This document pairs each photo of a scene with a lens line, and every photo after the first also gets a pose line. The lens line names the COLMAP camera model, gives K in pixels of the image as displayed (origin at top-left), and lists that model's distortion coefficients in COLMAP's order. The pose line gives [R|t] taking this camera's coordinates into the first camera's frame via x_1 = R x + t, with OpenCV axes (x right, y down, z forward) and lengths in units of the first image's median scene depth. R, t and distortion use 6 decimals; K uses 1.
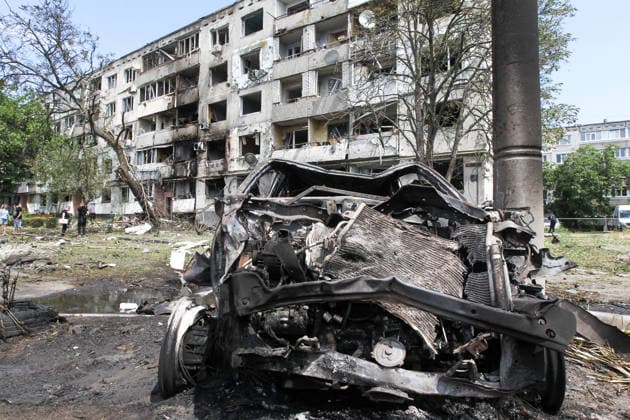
lens RADIAL K [[394.9, 0, 314.5], [0, 394.9, 212.5], [0, 0, 1]] dist [-0.046436, 0.017637]
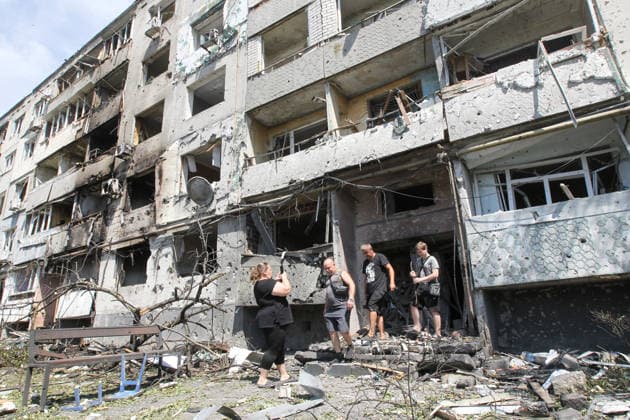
lens RADIAL K [[373.3, 0, 315.6], [0, 373.3, 209.5], [0, 0, 1]] dist [-0.040909, 0.009121]
pose [[0.998156, -0.038994, 0.046529, -0.042973], [0.050035, 0.962457, -0.266784, 0.007197], [-0.034379, 0.268620, 0.962633, 0.526529]]
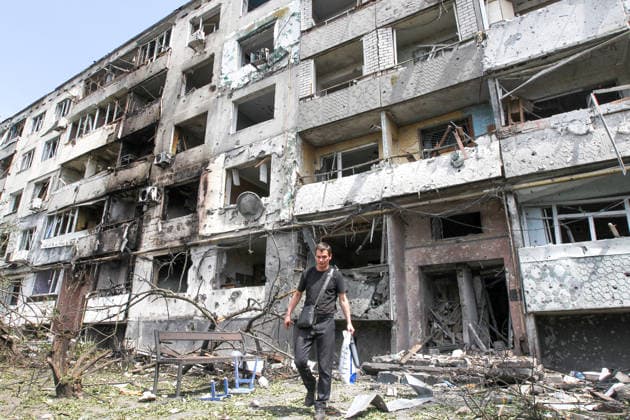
lens RADIAL K [[394.9, 0, 317.4], [0, 394.9, 210.7], [0, 0, 1]] dist [-0.046436, 0.017637]
pose [[0.998059, 0.016122, 0.060145, -0.097681], [0.002172, 0.956299, -0.292382, 0.009158], [-0.062230, 0.291945, 0.954408, 0.489319]]
